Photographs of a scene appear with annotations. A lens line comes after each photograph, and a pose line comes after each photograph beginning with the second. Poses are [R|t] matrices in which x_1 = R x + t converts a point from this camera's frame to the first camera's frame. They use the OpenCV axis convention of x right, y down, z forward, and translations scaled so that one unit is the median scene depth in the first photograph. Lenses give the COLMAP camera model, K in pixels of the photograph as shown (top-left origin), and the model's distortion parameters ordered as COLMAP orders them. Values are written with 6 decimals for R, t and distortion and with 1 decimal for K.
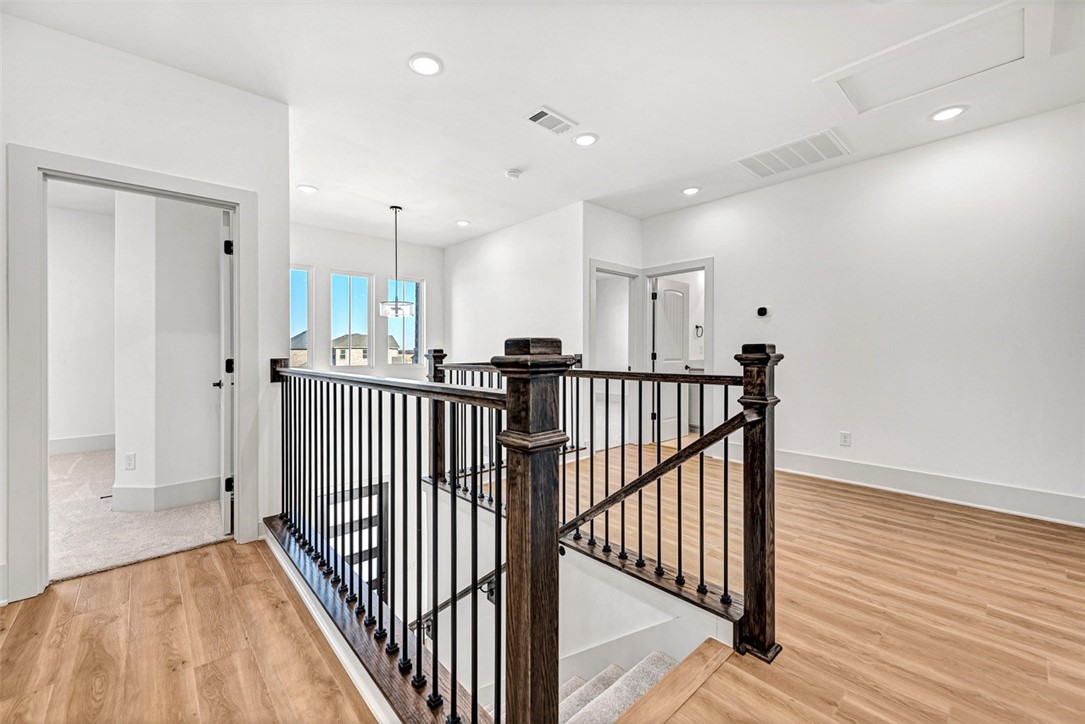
lens RADIAL K [[429.4, 0, 541.9], [0, 429.4, 356.4], [0, 0, 1]] dist [0.006421, -0.000093]
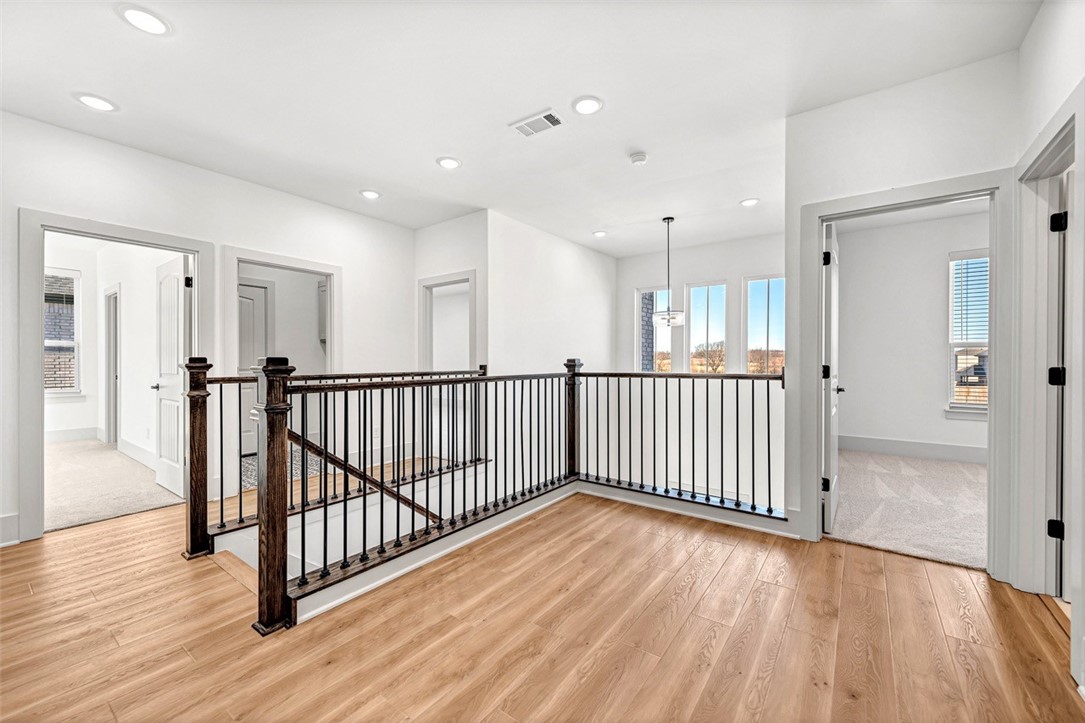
lens RADIAL K [[434.9, 0, 534.0], [0, 434.9, 361.9], [0, 0, 1]] dist [0.002358, -0.000093]
pose [[0.195682, 0.002442, -0.980664, 1.209756], [-0.016207, 0.999868, -0.000744, -0.010306], [0.980533, 0.016040, 0.195696, 0.993612]]
